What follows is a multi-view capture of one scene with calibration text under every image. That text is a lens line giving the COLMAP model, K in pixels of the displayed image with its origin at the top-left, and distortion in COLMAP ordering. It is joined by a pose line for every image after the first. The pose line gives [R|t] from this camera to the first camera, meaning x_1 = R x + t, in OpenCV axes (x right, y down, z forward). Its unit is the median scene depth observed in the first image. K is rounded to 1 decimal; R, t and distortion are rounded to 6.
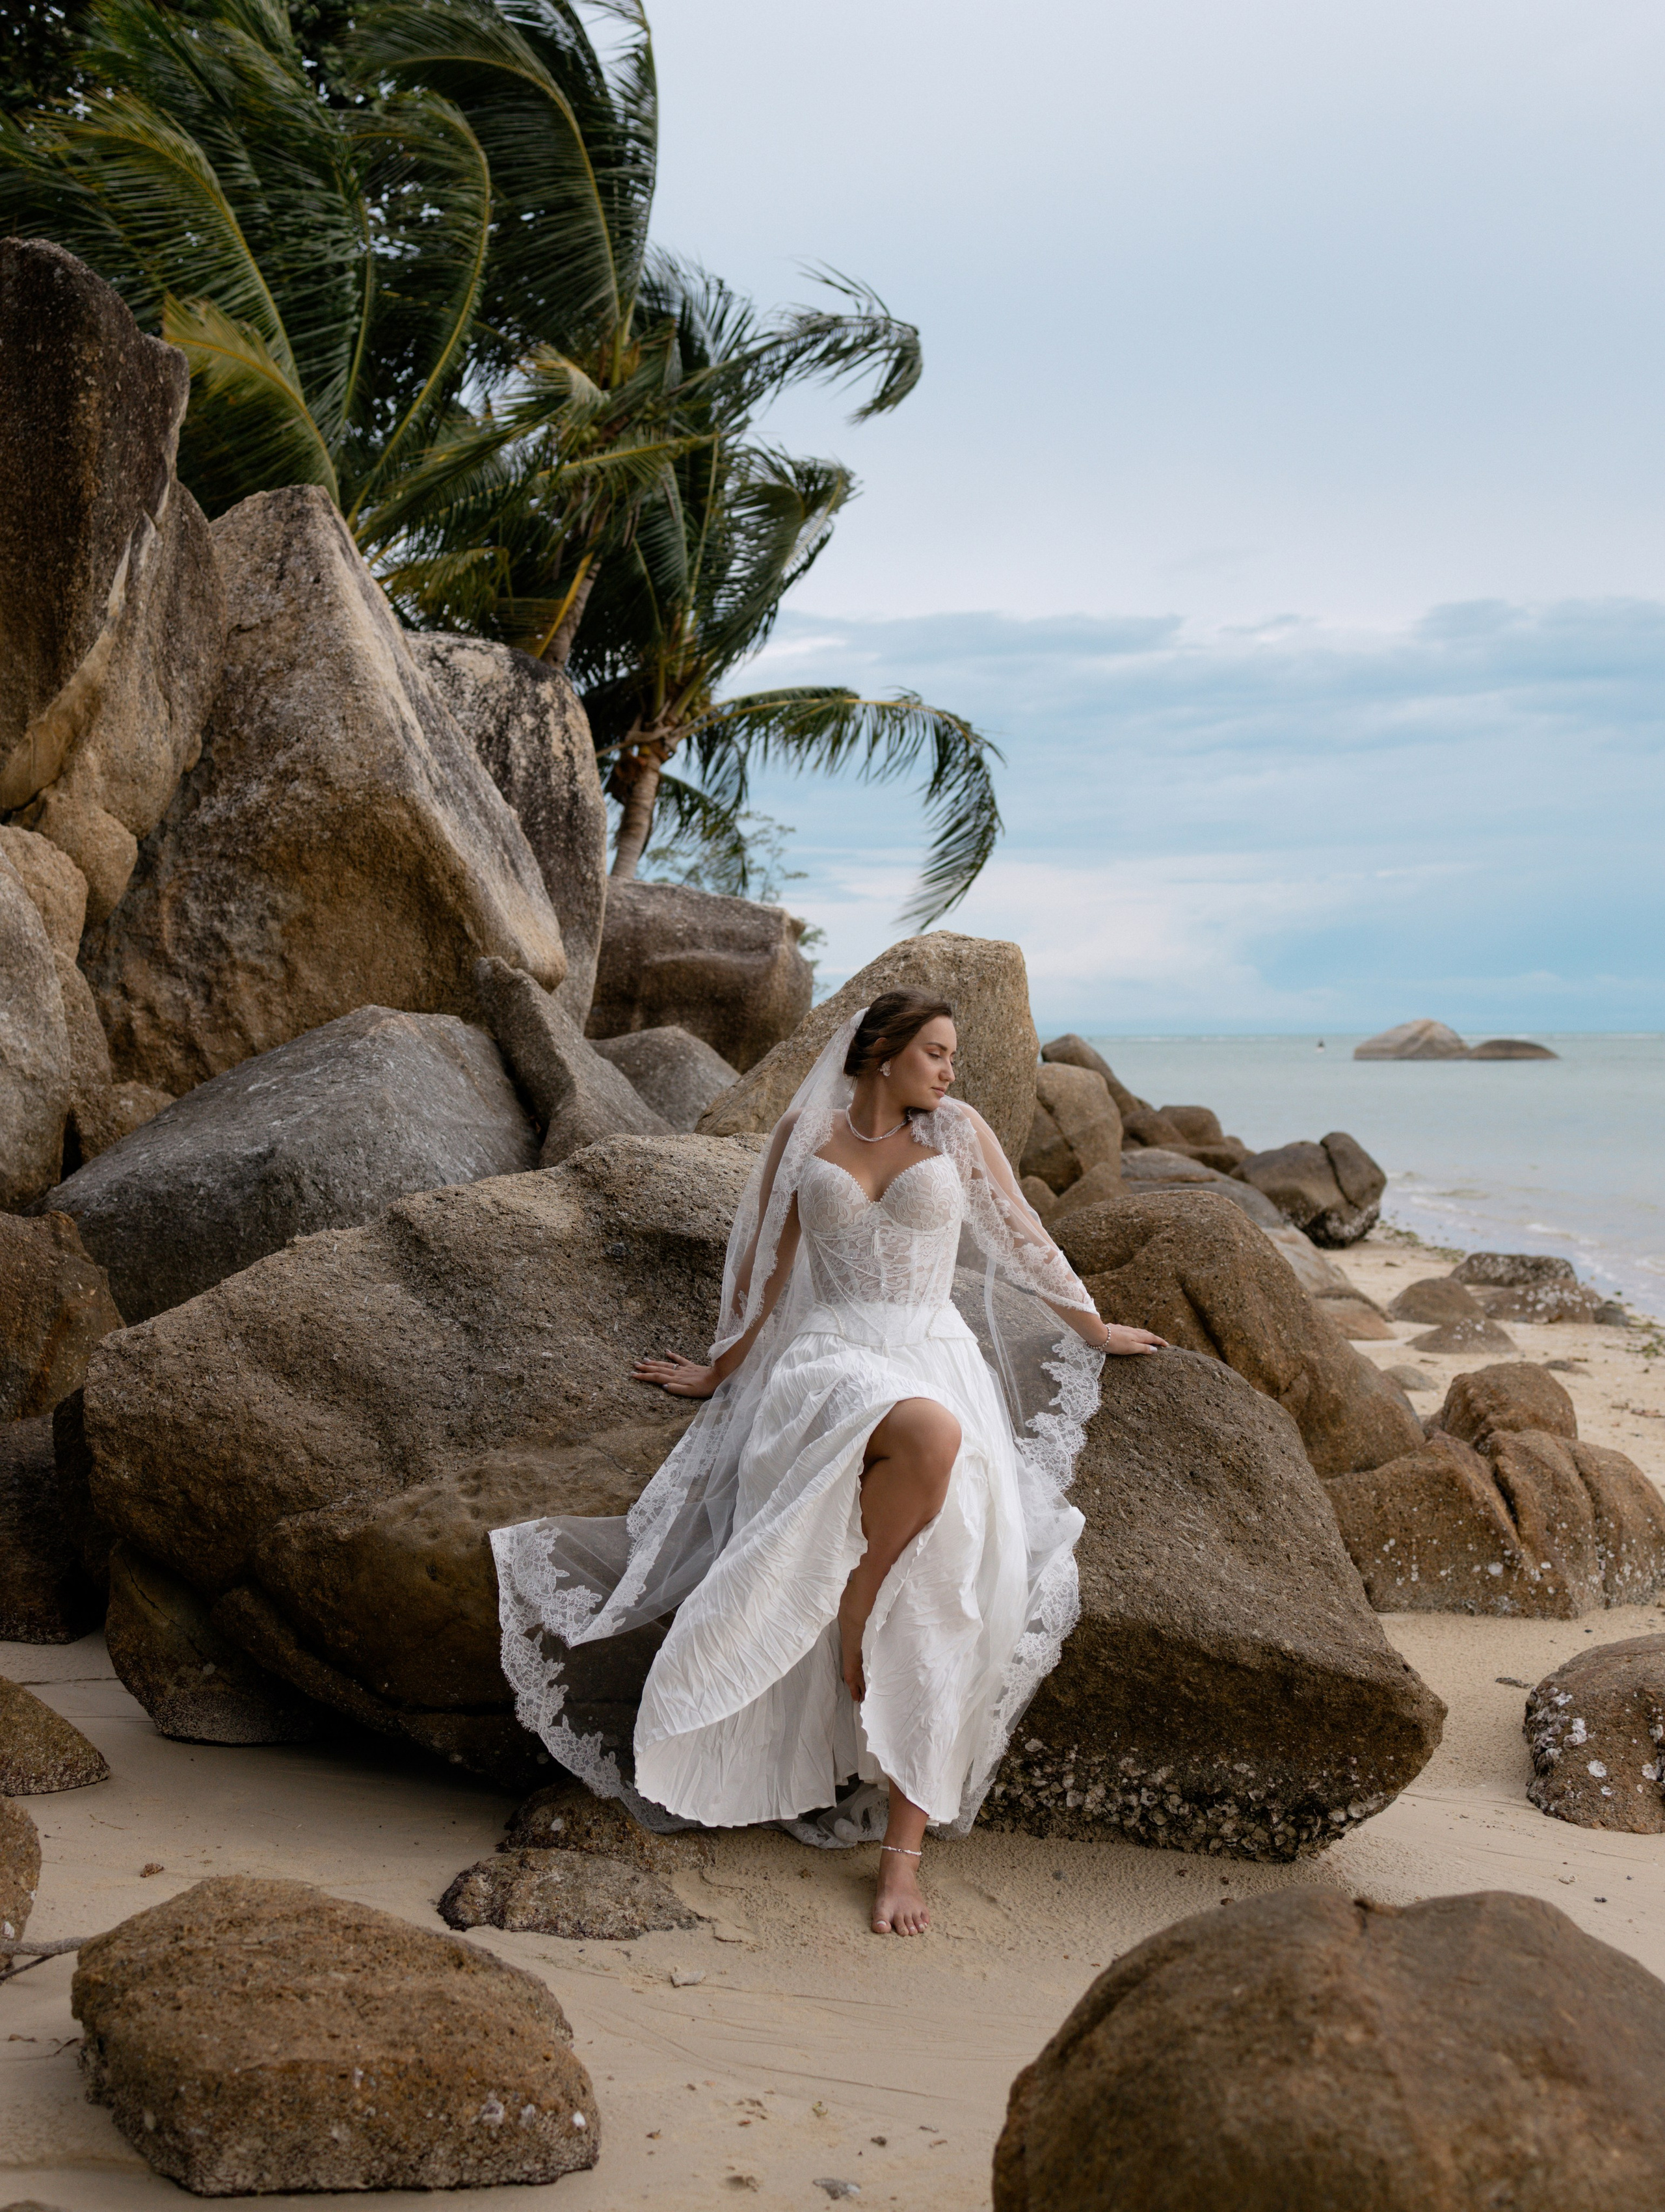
lens RADIAL K [[2440.3, 0, 833.6], [0, 2440.3, 951.5], [0, 0, 1]] dist [-0.002378, -0.000733]
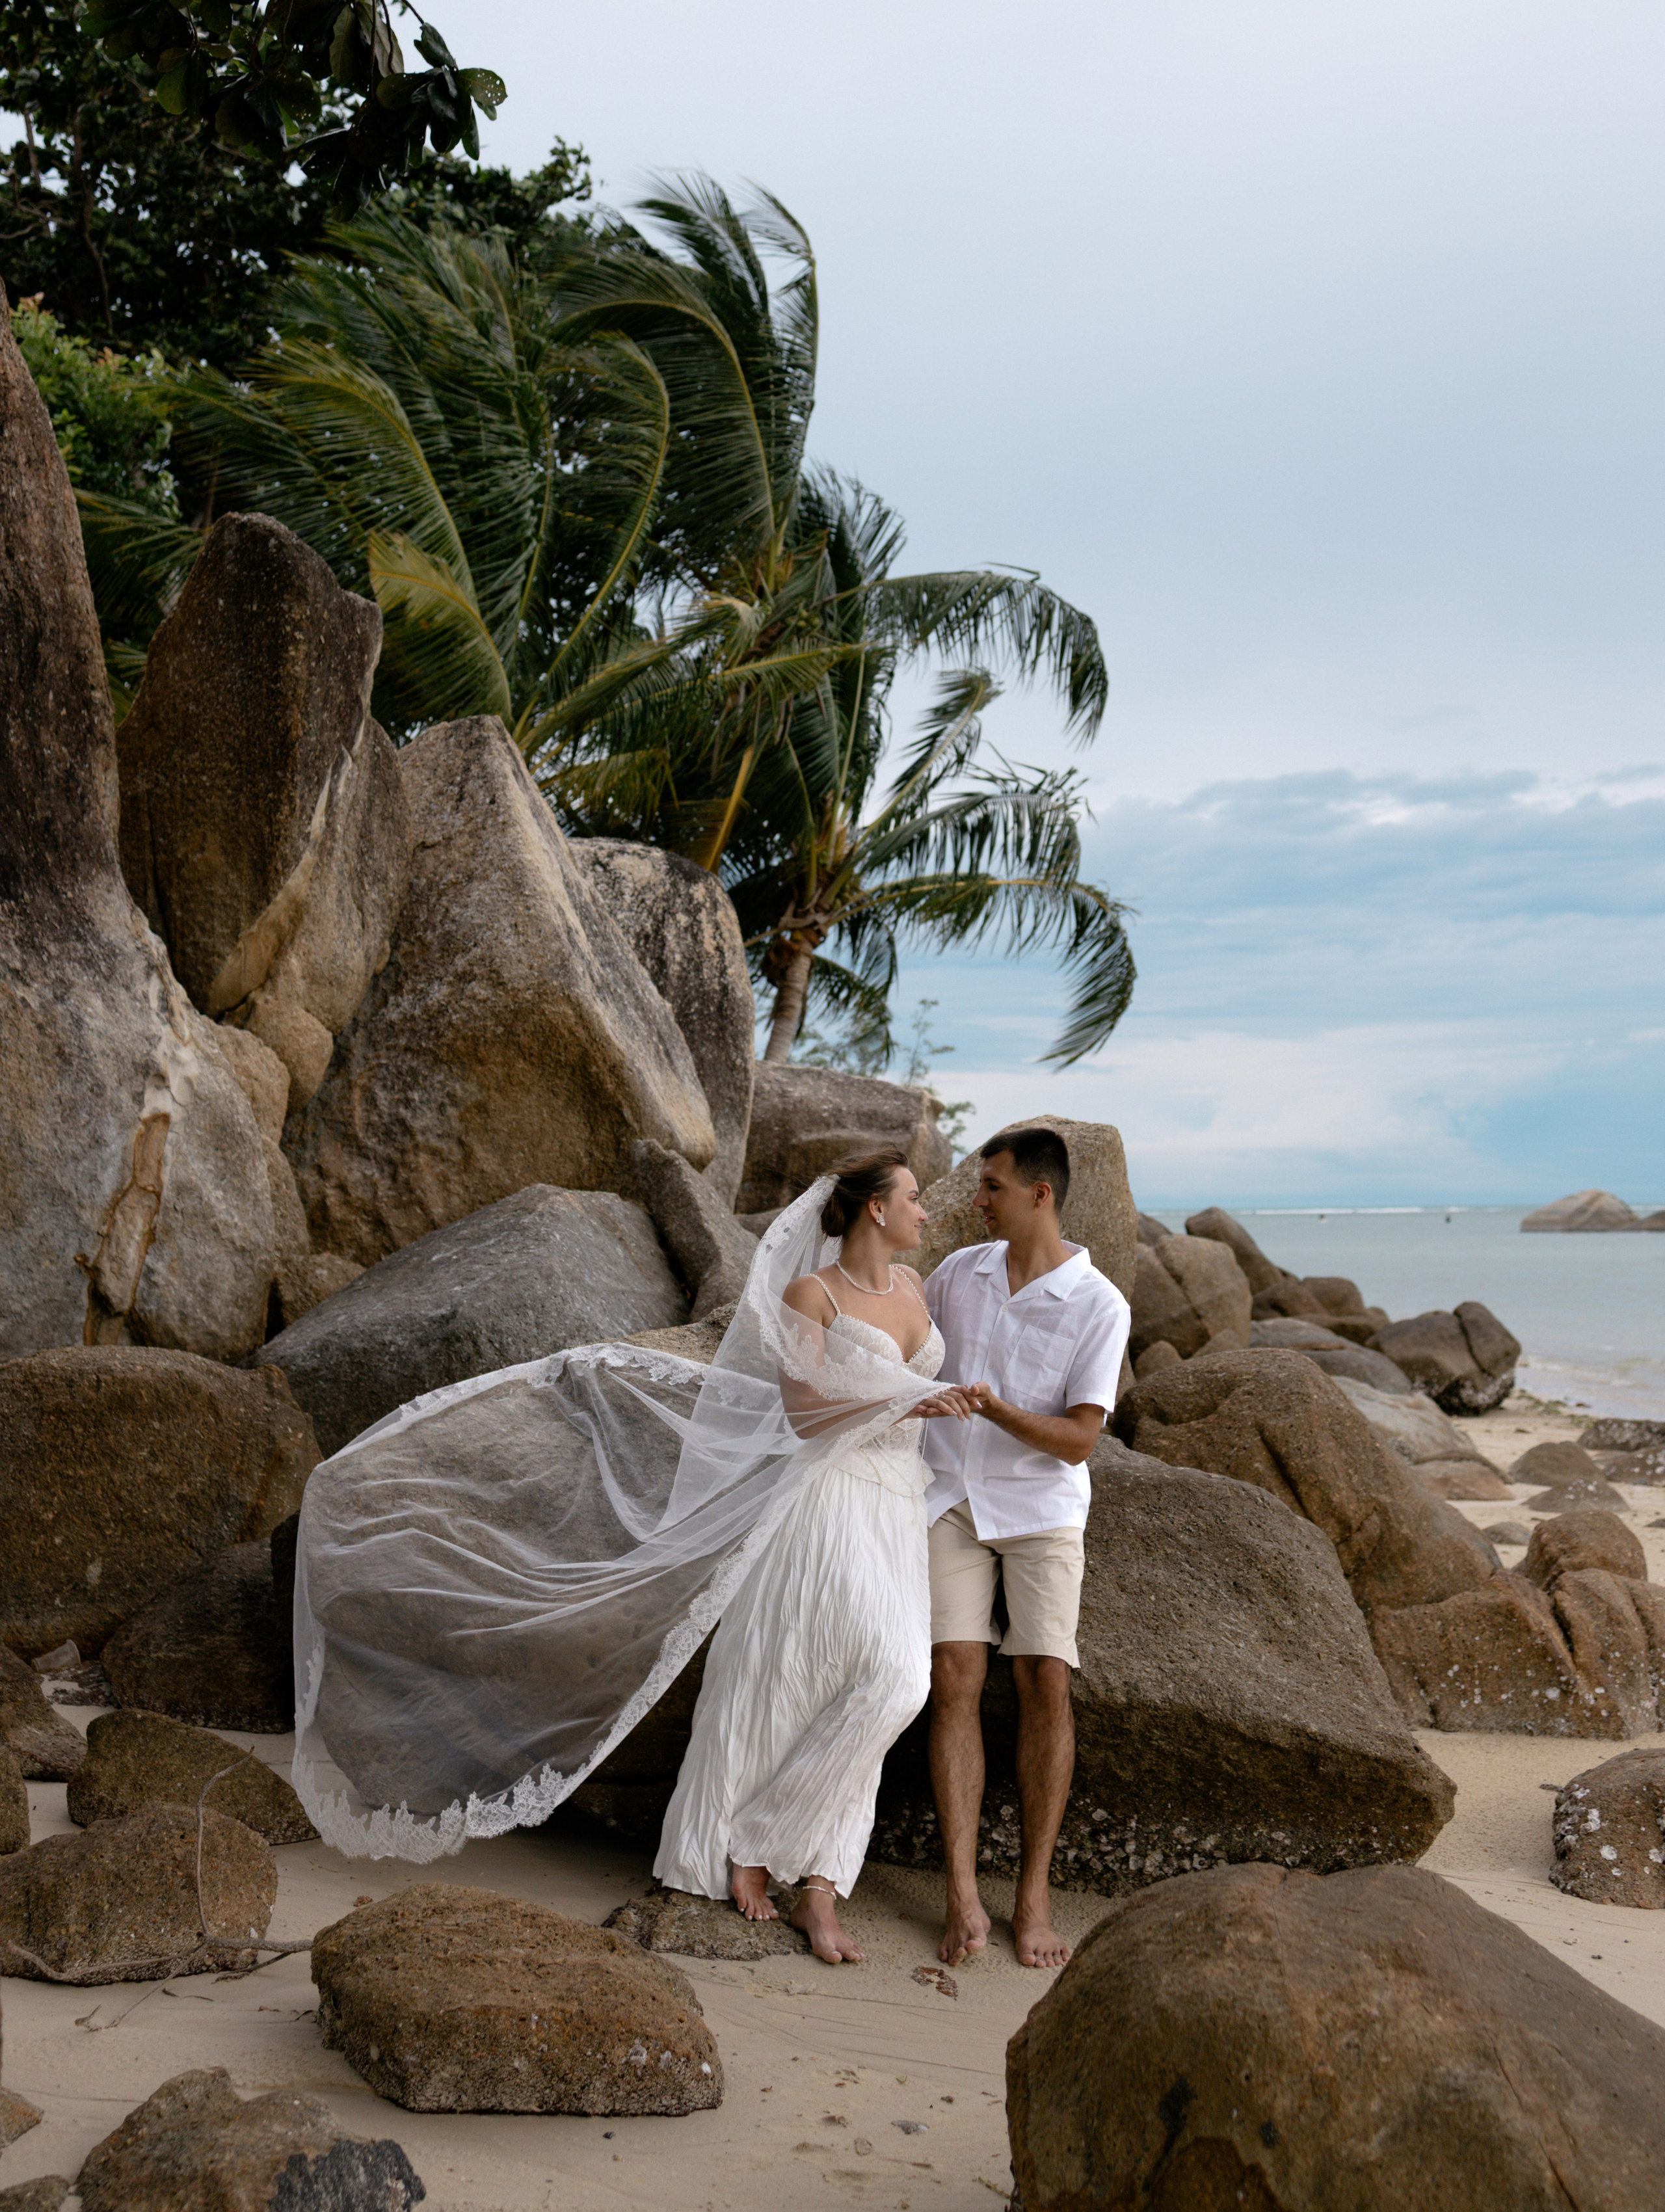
lens RADIAL K [[2541.6, 0, 868.9], [0, 2541.6, 936.9], [0, 0, 1]] dist [-0.044112, -0.004493]
pose [[0.998401, -0.009253, -0.055767, 0.026070], [0.005188, 0.997347, -0.072609, -0.005334], [0.056291, 0.072204, 0.995800, -0.151938]]
